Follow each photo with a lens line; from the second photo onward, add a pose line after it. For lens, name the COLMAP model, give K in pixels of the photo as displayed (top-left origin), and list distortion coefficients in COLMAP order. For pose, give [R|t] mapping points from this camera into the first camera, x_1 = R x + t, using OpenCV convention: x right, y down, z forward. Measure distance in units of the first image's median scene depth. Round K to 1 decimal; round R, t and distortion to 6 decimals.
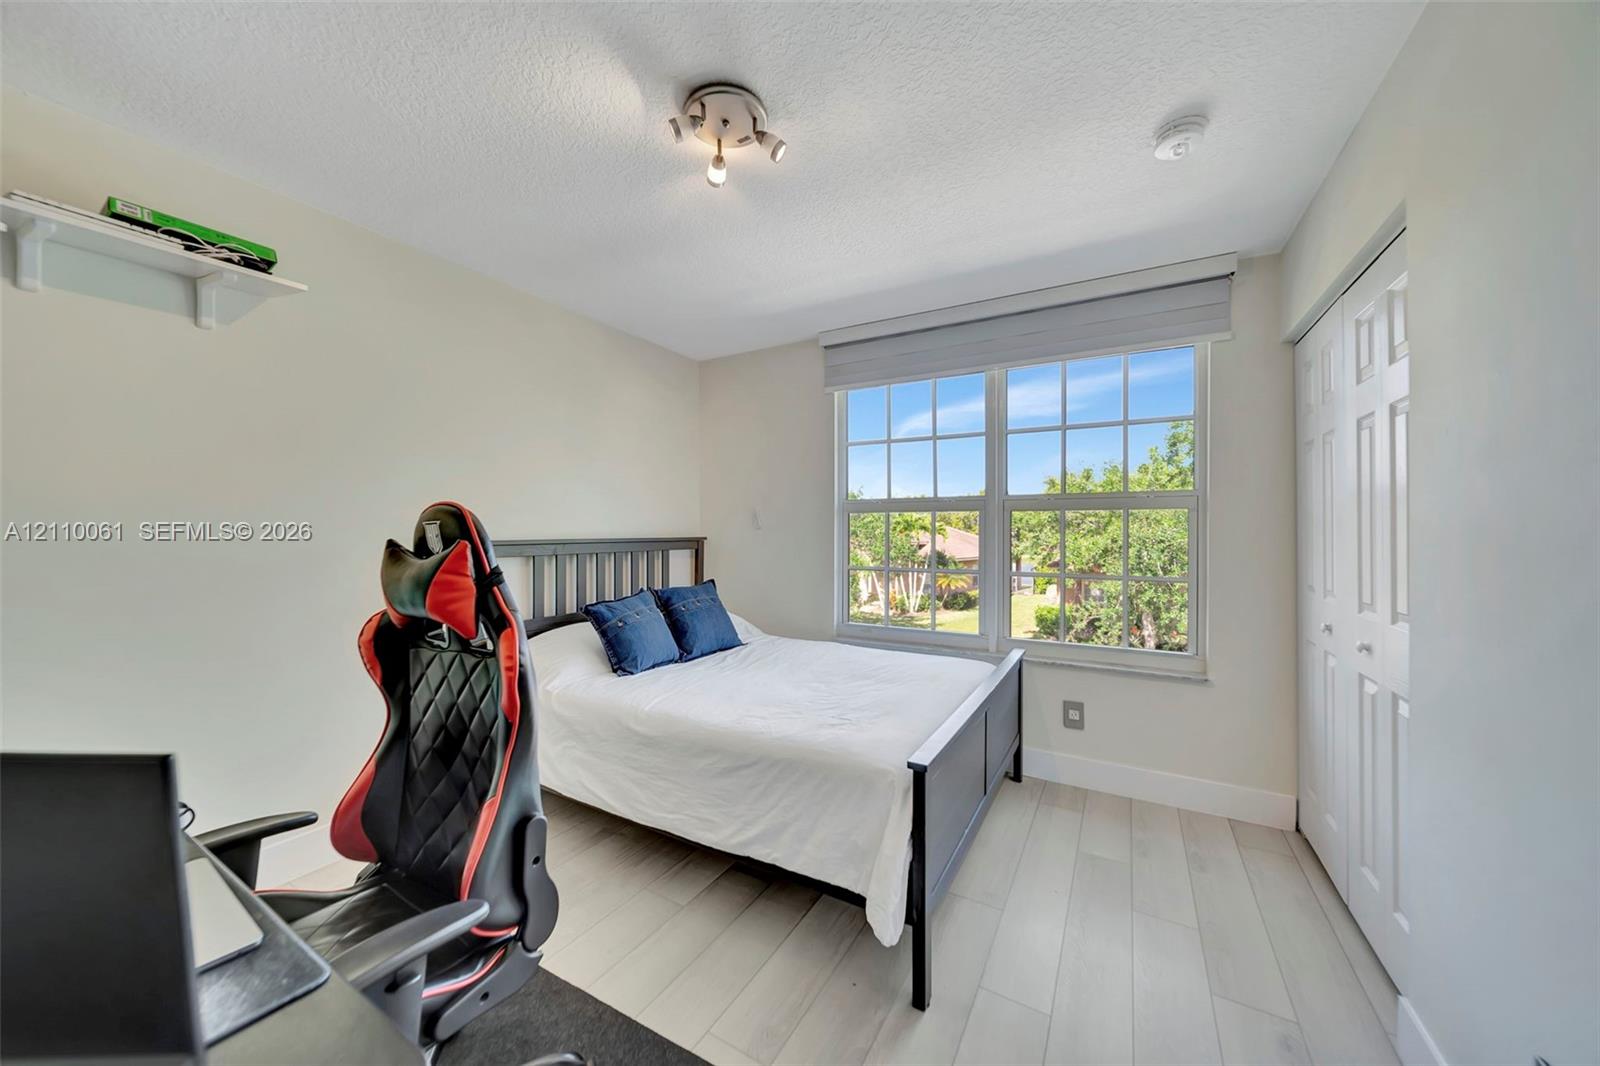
lens RADIAL K [[564.1, 0, 789.8], [0, 564.1, 529.7], [0, 0, 1]] dist [-0.000642, -0.000799]
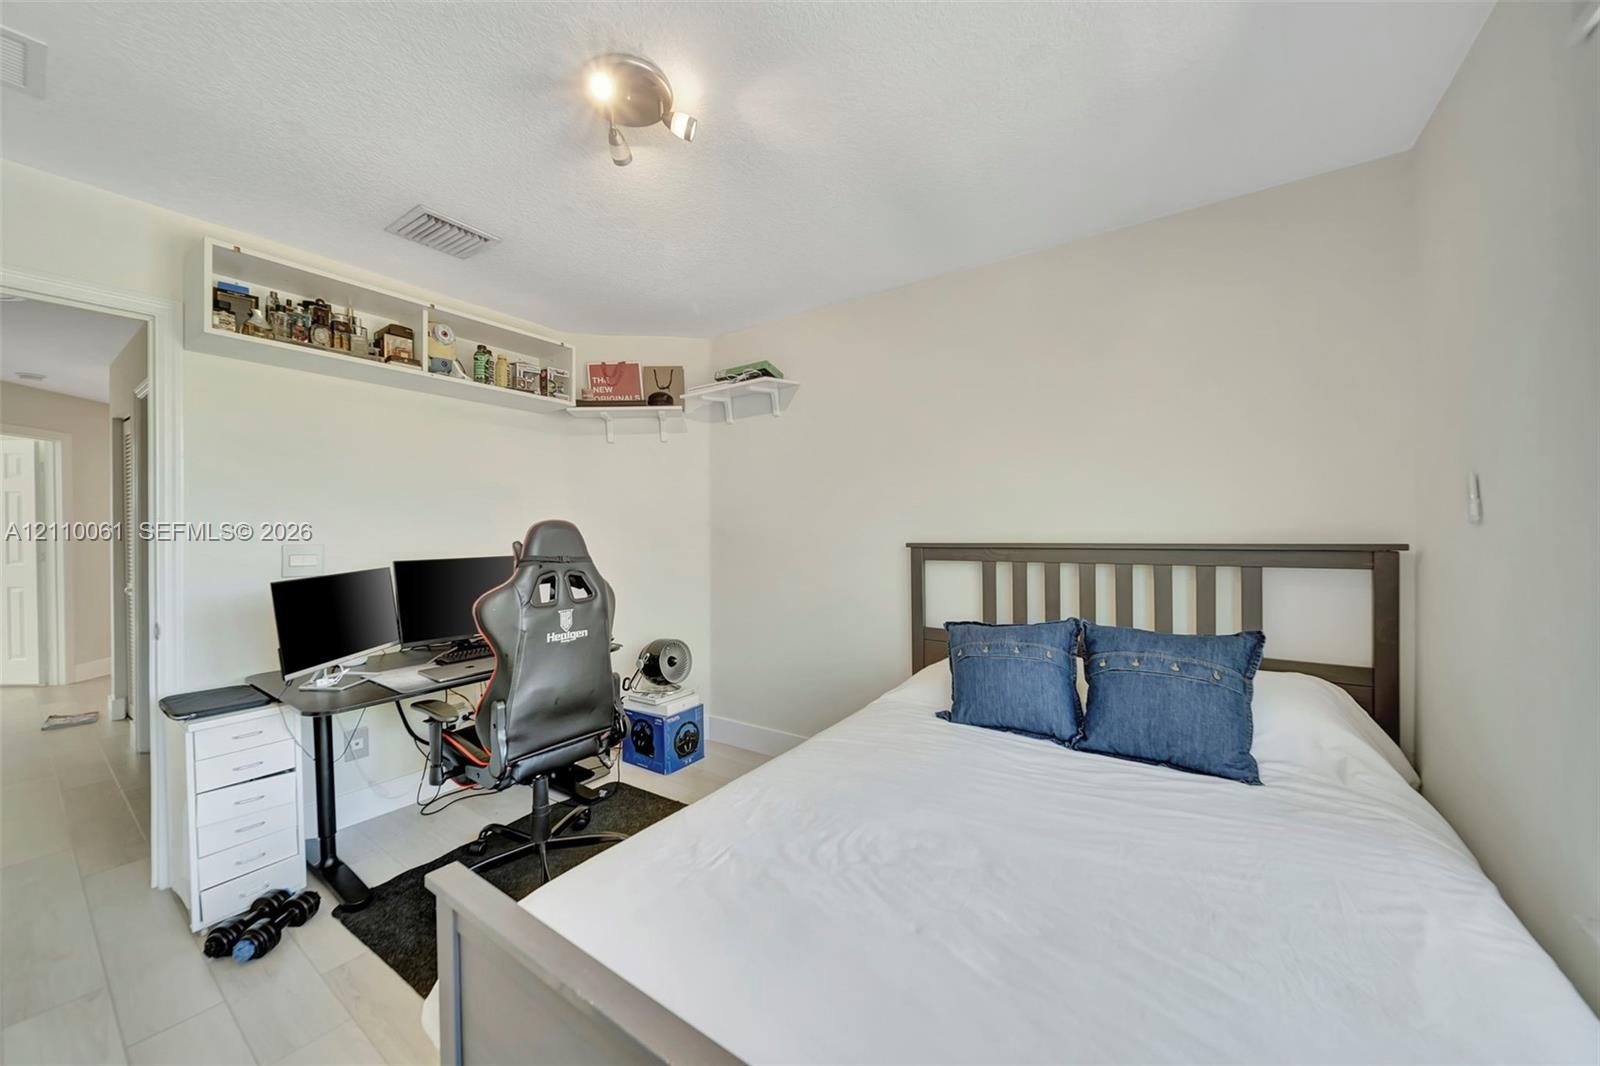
lens RADIAL K [[564.1, 0, 790.5], [0, 564.1, 536.8], [0, 0, 1]] dist [-0.000642, -0.000799]
pose [[-0.068936, 0.006171, -0.997602, 0.431091], [0.008830, 0.999945, 0.005576, 0.000760], [0.997582, -0.008424, -0.068987, 0.722656]]
